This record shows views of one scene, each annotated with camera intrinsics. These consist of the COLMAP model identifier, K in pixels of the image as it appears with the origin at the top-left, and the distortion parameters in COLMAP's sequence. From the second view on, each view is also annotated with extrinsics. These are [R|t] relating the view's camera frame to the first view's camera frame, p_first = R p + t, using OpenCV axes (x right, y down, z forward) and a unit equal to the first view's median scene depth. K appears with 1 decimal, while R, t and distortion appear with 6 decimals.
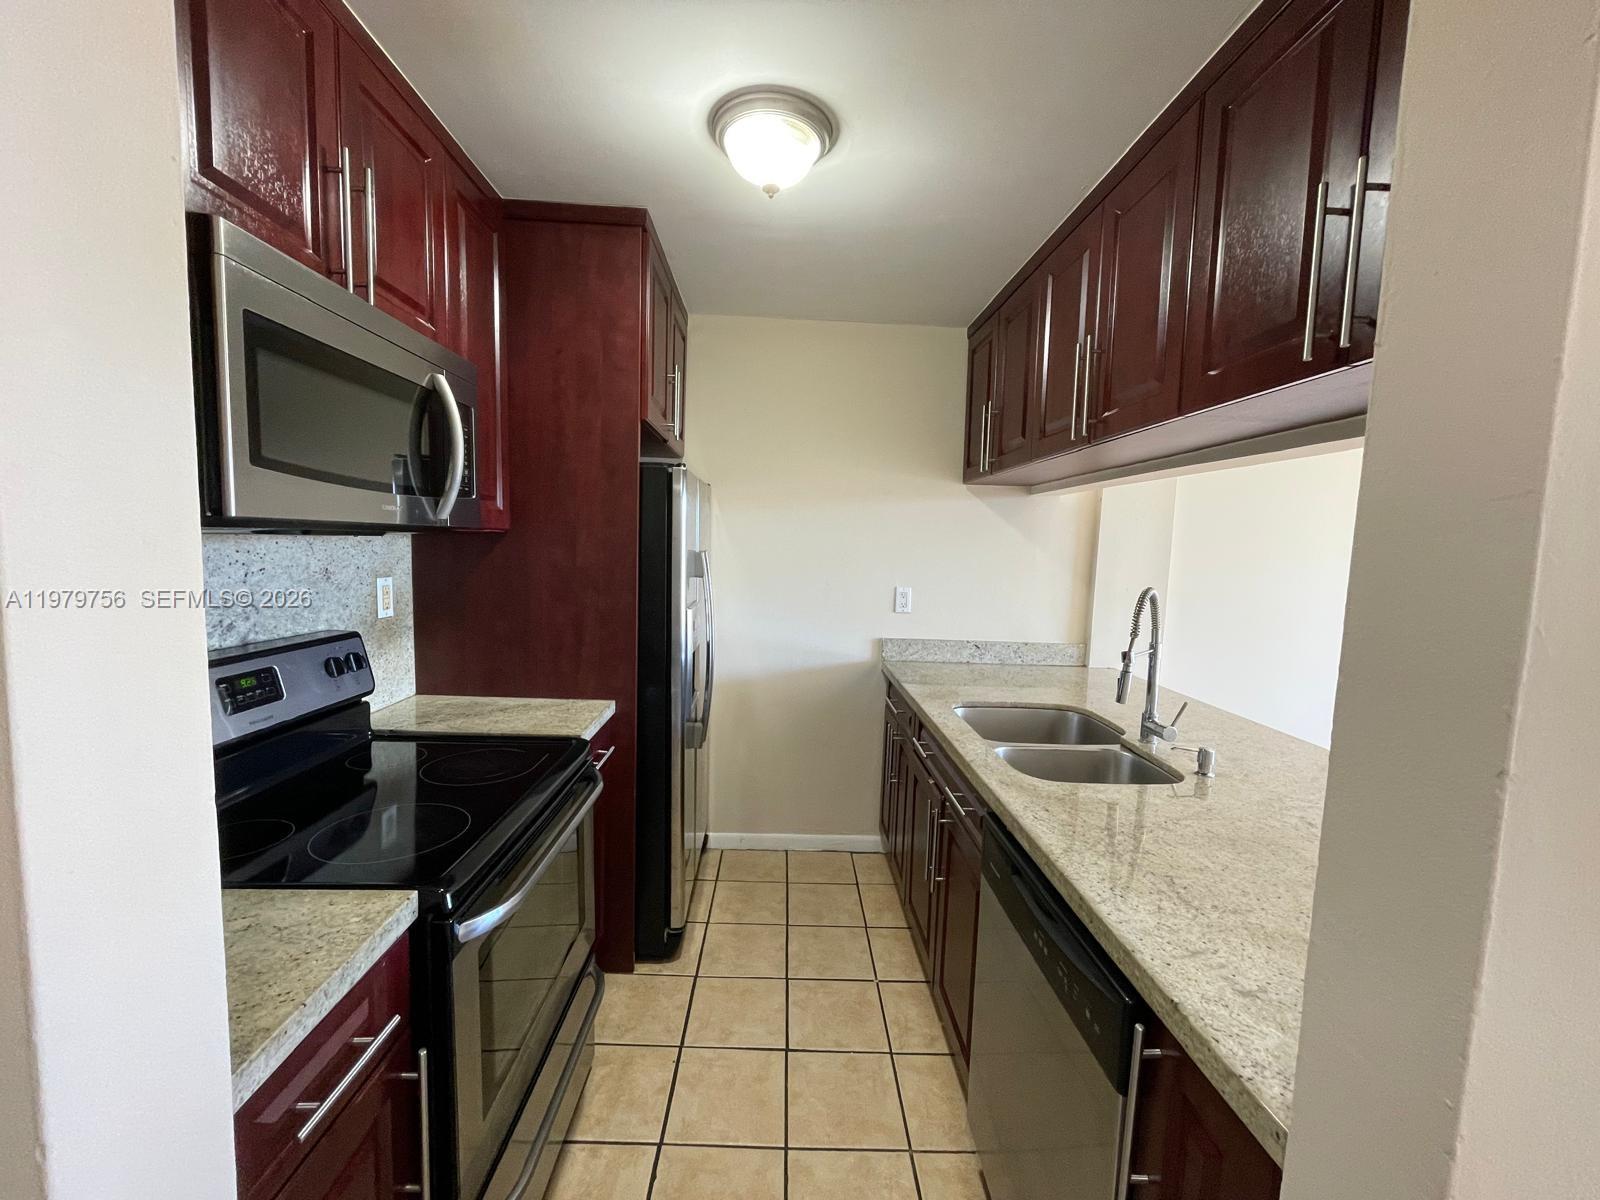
lens RADIAL K [[646.2, 0, 799.6], [0, 646.2, 603.4], [0, 0, 1]] dist [-0.000626, -0.000051]
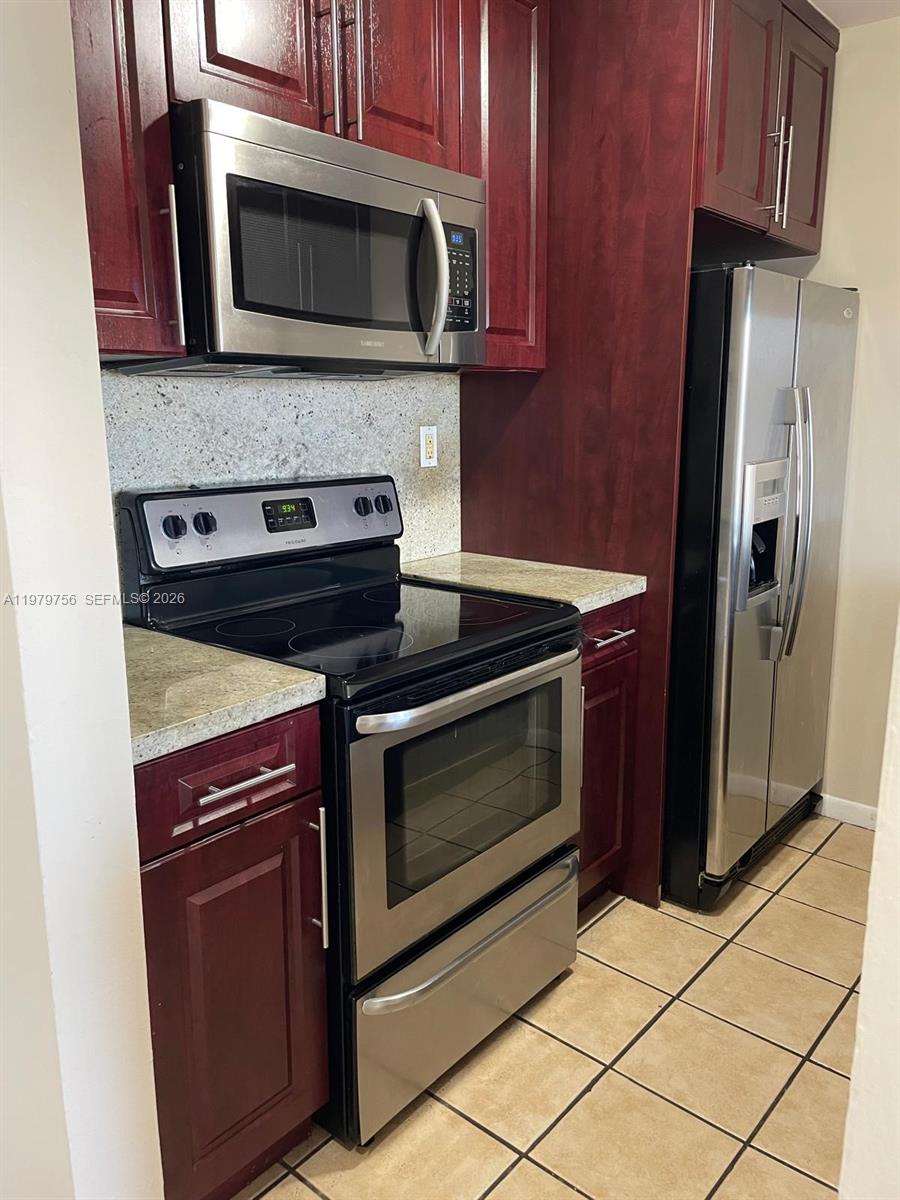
lens RADIAL K [[905.4, 0, 449.1], [0, 905.4, 596.0], [0, 0, 1]] dist [0.100693, -0.124754]
pose [[0.745953, 0.103806, -0.657859, 0.348101], [-0.034427, 0.992468, 0.117569, 0.058042], [0.665108, -0.065053, 0.743908, -0.030143]]
